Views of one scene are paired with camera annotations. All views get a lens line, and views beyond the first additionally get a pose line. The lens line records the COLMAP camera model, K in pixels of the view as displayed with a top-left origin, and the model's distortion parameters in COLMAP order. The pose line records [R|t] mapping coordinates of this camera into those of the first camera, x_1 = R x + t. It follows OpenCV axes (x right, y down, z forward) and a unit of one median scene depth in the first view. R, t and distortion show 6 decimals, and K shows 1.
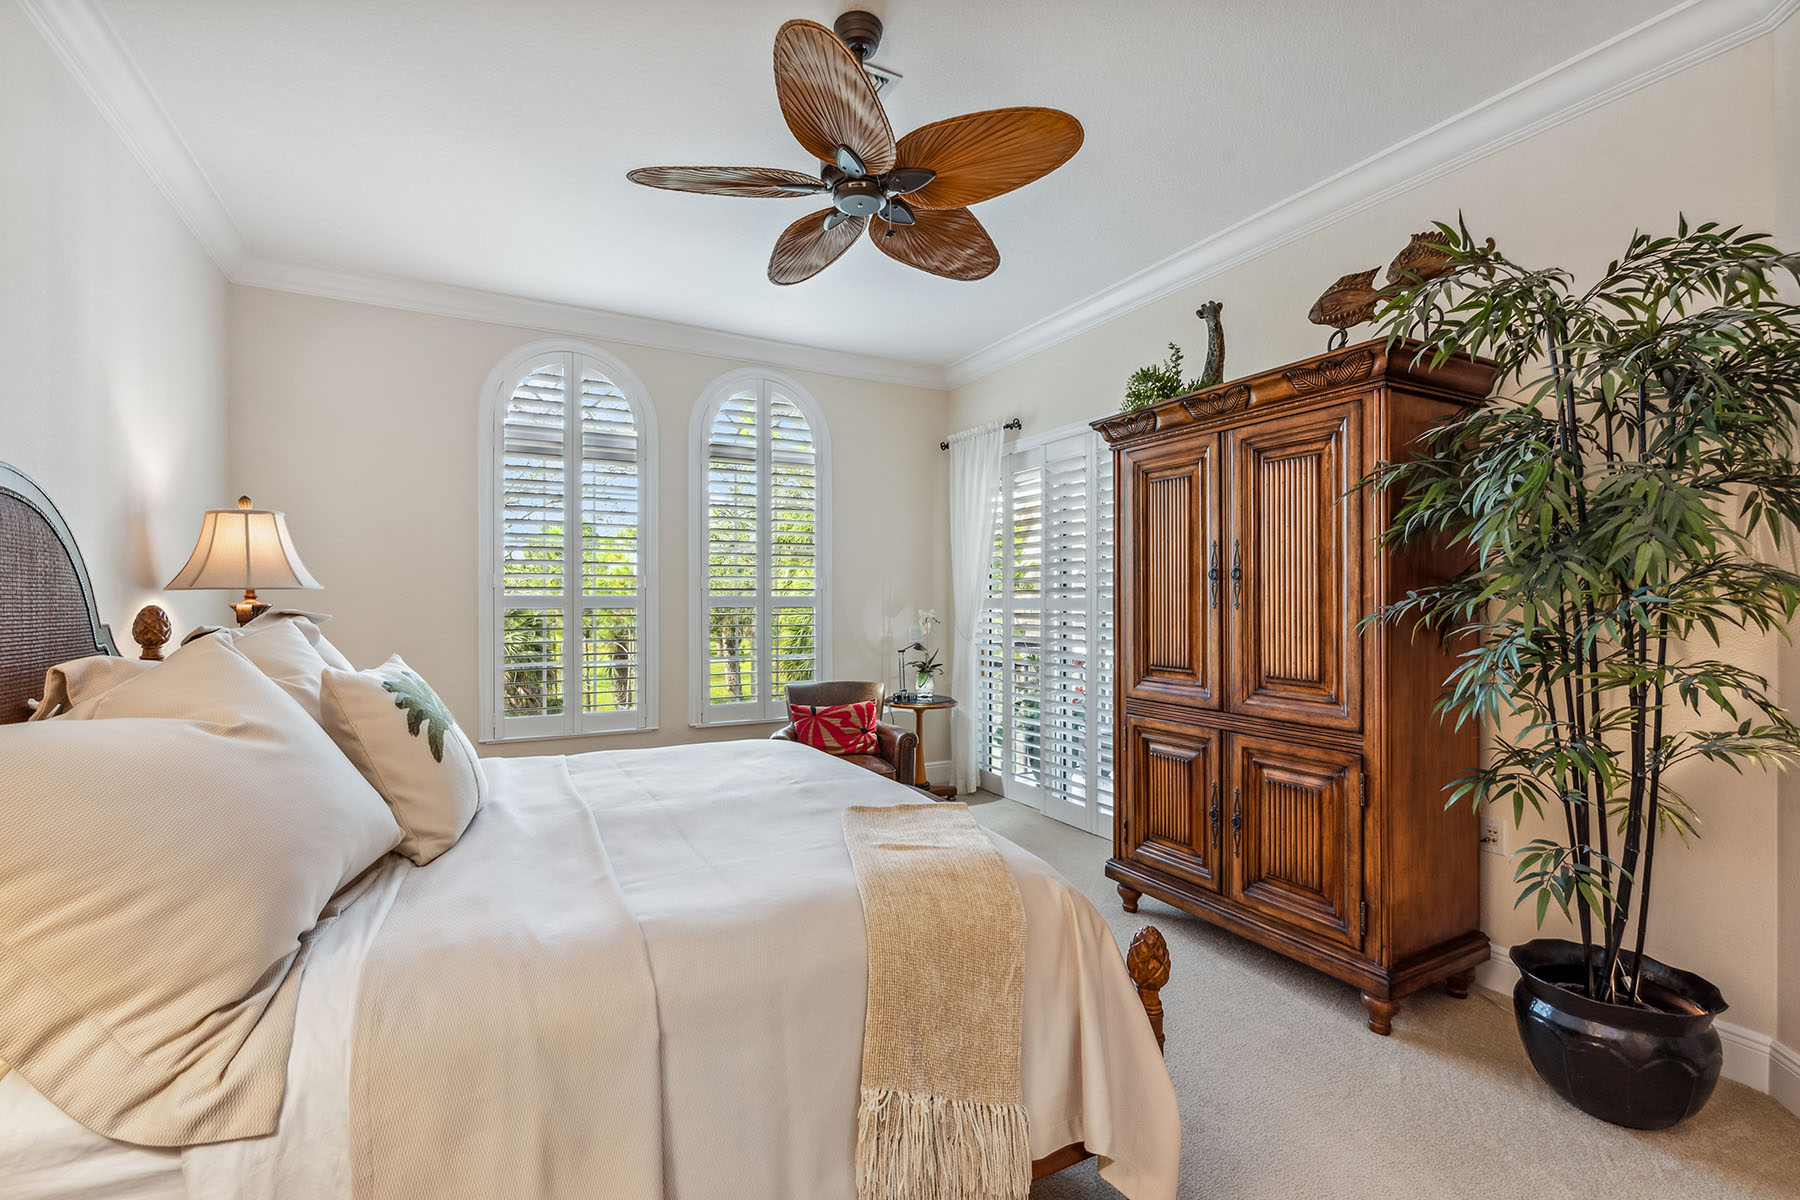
lens RADIAL K [[775.0, 0, 938.4], [0, 775.0, 601.8], [0, 0, 1]] dist [0.011754, -0.000044]
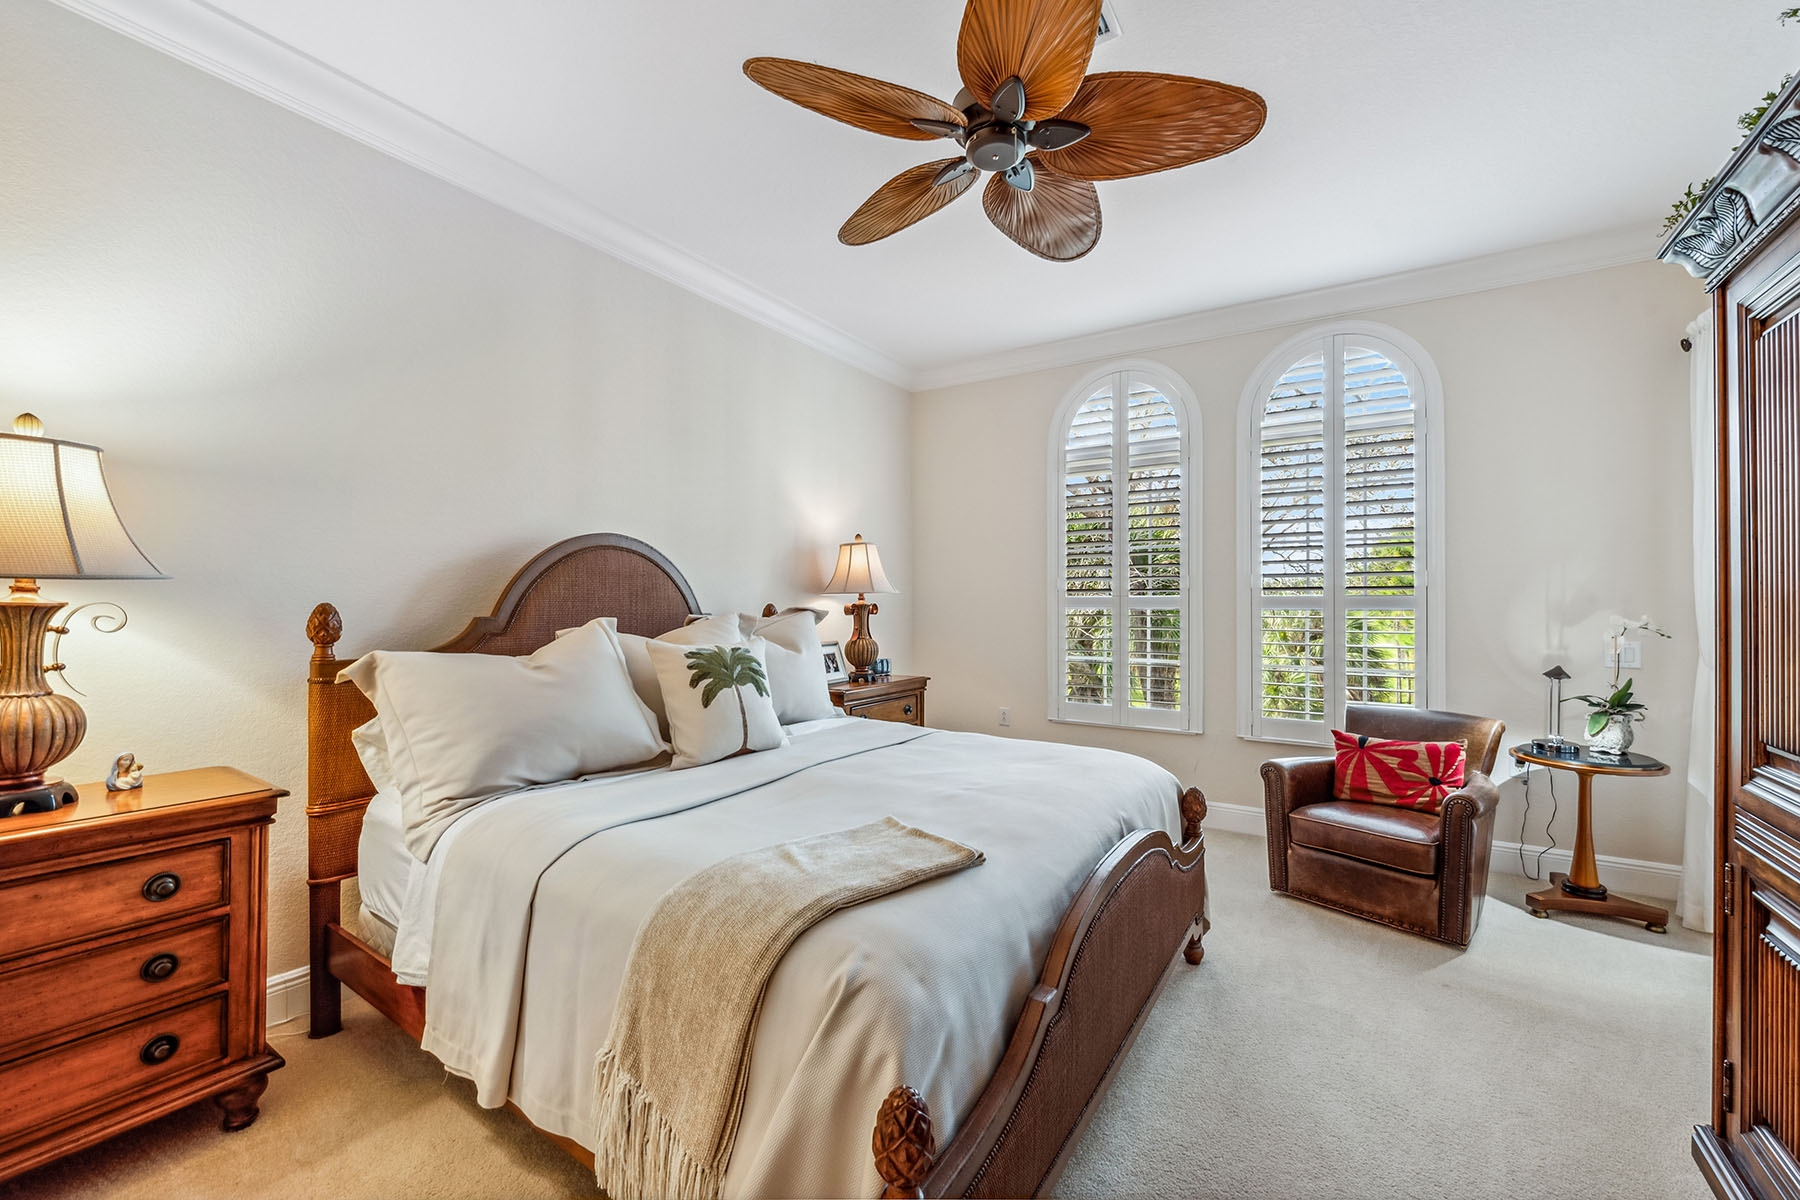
lens RADIAL K [[741.5, 0, 903.9], [0, 741.5, 601.1], [0, 0, 1]] dist [-0.000928, -0.001709]
pose [[0.468210, -0.000891, -0.883617, 0.287026], [-0.002197, 0.999995, -0.002172, 0.001093], [0.883615, 0.002958, 0.468206, 0.243120]]
